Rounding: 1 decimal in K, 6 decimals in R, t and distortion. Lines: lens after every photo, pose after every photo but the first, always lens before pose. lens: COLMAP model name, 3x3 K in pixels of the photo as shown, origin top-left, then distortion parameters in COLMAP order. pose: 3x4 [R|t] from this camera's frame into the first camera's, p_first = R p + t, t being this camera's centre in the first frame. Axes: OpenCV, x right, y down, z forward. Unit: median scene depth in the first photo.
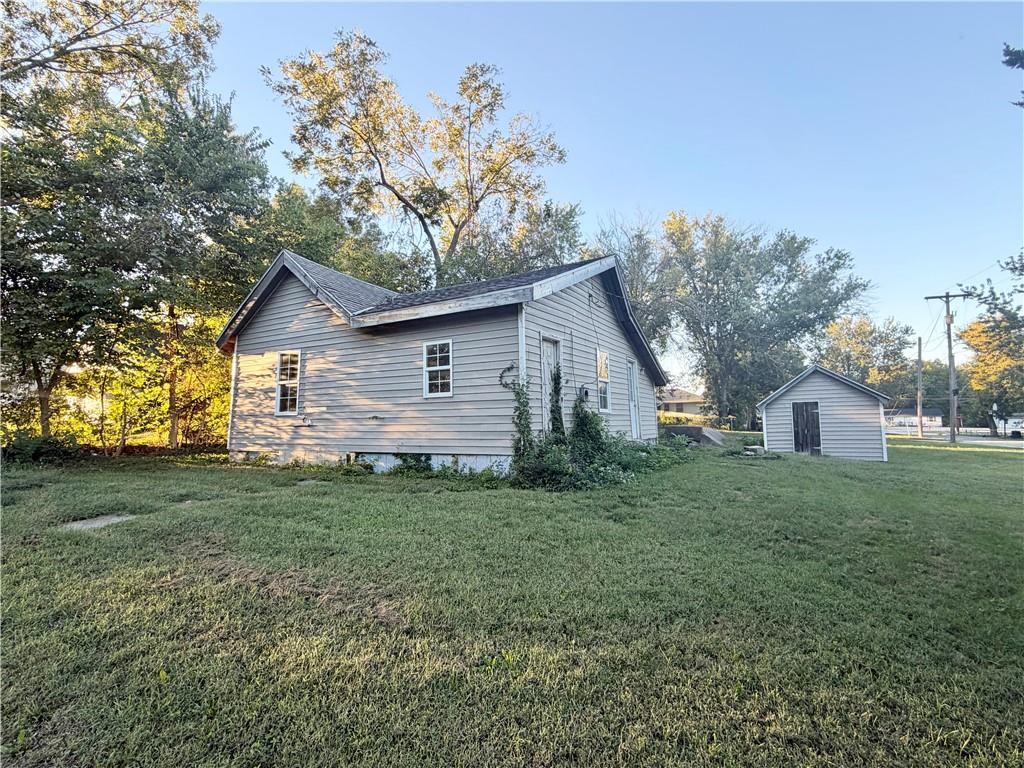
lens RADIAL K [[493.2, 0, 509.8], [0, 493.2, 381.1], [0, 0, 1]] dist [0.002157, 0.000216]
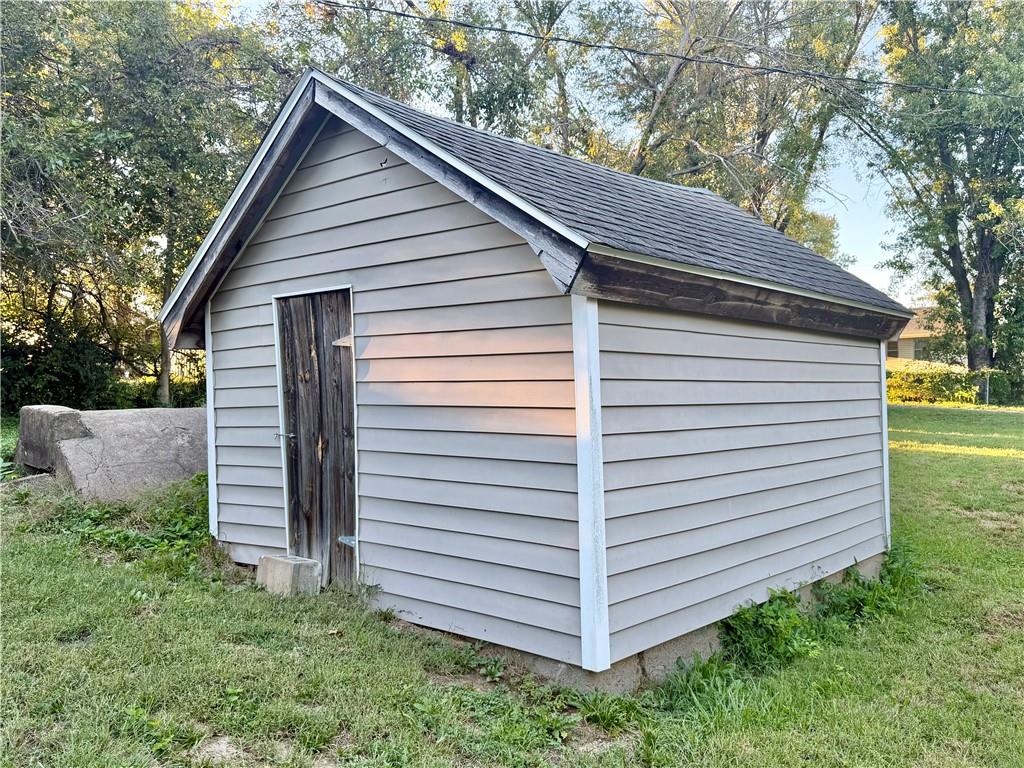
lens RADIAL K [[883.8, 0, 532.0], [0, 883.8, 384.6], [0, 0, 1]] dist [0.105084, 0.000165]
pose [[0.980997, 0.002464, -0.194006, 0.226931], [0.014816, 0.996048, 0.087568, 0.014789], [0.193455, -0.088779, 0.977084, 0.207417]]
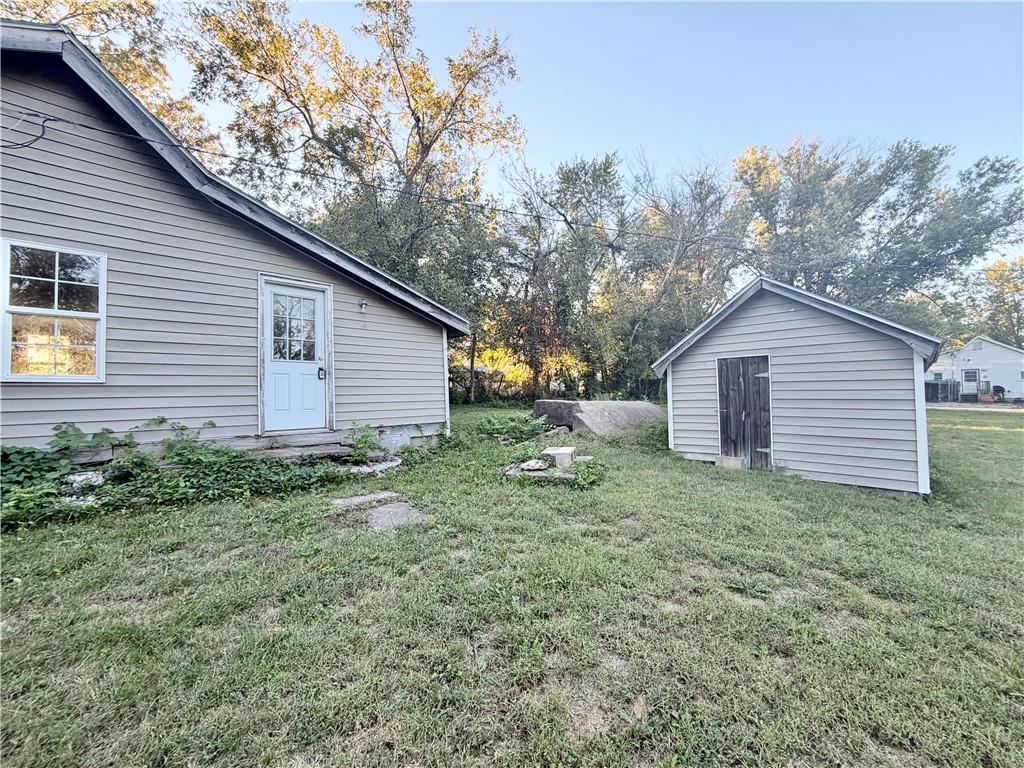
lens RADIAL K [[418.5, 0, 490.5], [0, 418.5, 384.0], [0, 0, 1]] dist [-0.001878, -0.000543]
pose [[0.950421, -0.008871, -0.310839, 0.148204], [0.031385, 0.997225, 0.067501, 0.010026], [0.309378, -0.073910, 0.948063, 0.157440]]
